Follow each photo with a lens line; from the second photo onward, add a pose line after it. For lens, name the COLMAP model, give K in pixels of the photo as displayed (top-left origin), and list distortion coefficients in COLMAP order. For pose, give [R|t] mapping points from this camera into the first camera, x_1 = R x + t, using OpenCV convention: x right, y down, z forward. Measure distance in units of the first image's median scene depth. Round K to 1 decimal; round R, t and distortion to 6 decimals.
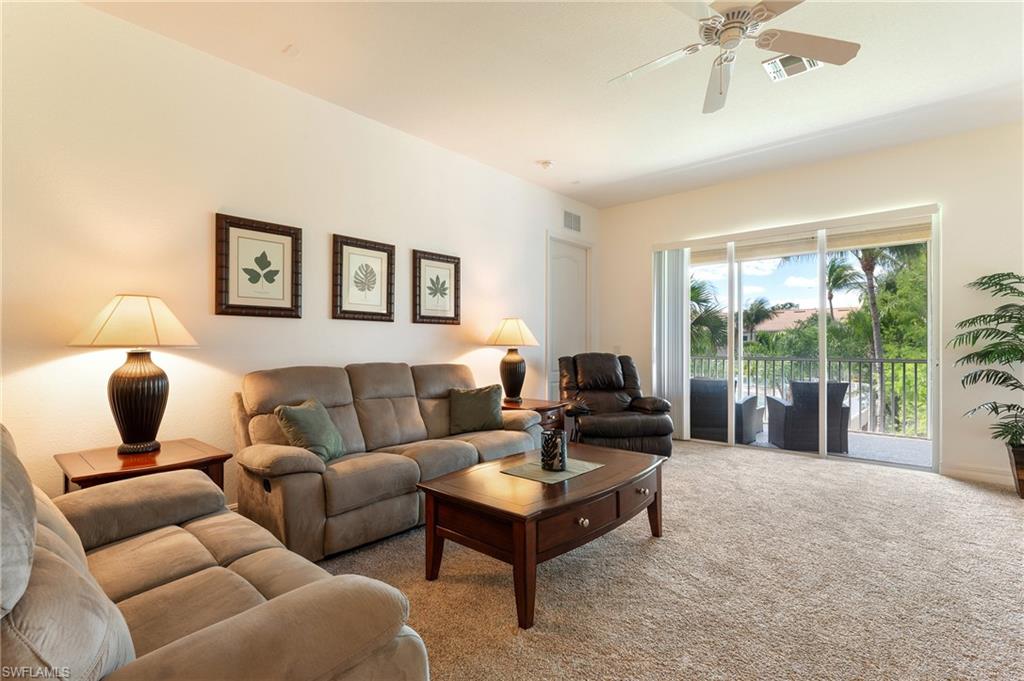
lens RADIAL K [[485.0, 0, 512.0], [0, 485.0, 340.5], [0, 0, 1]] dist [0.000479, 0.000144]
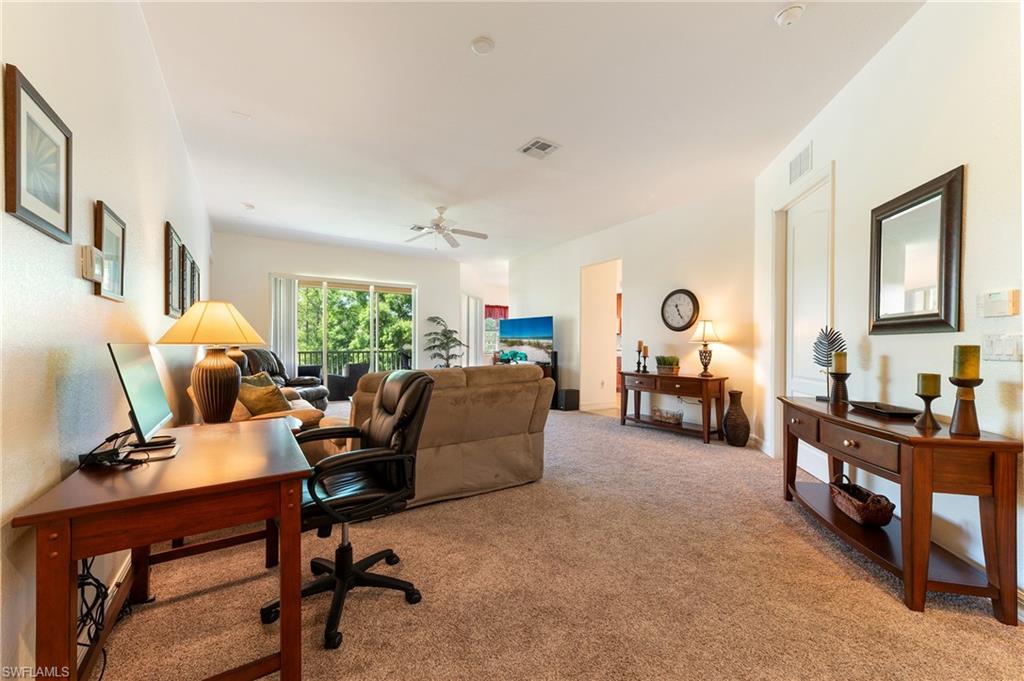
lens RADIAL K [[398.0, 0, 508.8], [0, 398.0, 343.5], [0, 0, 1]] dist [0.000814, -0.000096]
pose [[0.274068, 0.000417, 0.961710, -0.961136], [-0.006625, 0.999977, 0.001454, 0.003268], [-0.961688, -0.006769, 0.274064, 0.018705]]
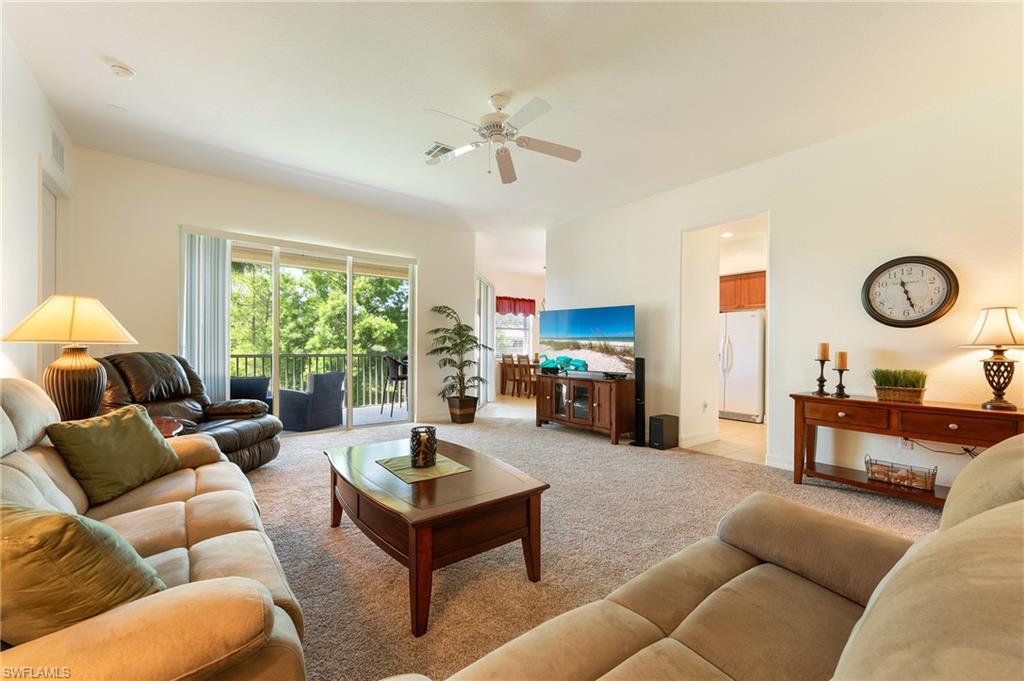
lens RADIAL K [[413.4, 0, 514.3], [0, 413.4, 345.9], [0, 0, 1]] dist [-0.001852, -0.000484]
pose [[0.184584, -0.000748, 0.982816, -0.469768], [-0.014032, 0.999896, 0.003397, 0.005275], [-0.982717, -0.014418, 0.184554, 0.442425]]
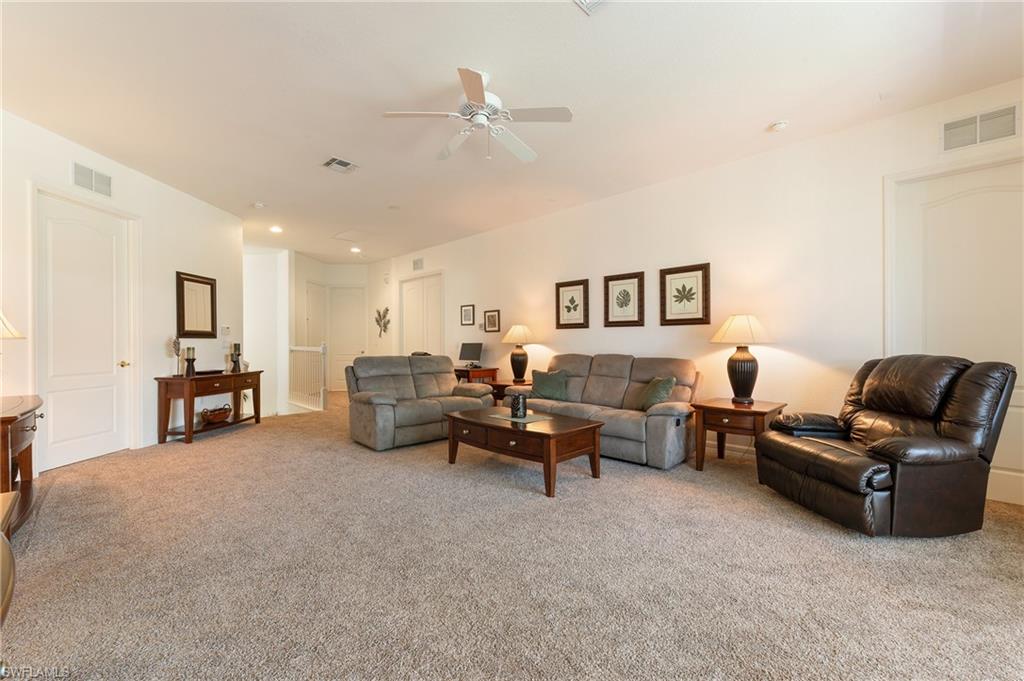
lens RADIAL K [[413.4, 0, 514.3], [0, 413.4, 345.9], [0, 0, 1]] dist [-0.001852, -0.000484]
pose [[-0.059651, 0.001547, -0.998218, 0.989115], [0.006153, 0.999980, 0.001182, 0.014689], [0.998200, -0.006071, -0.059660, 0.717150]]
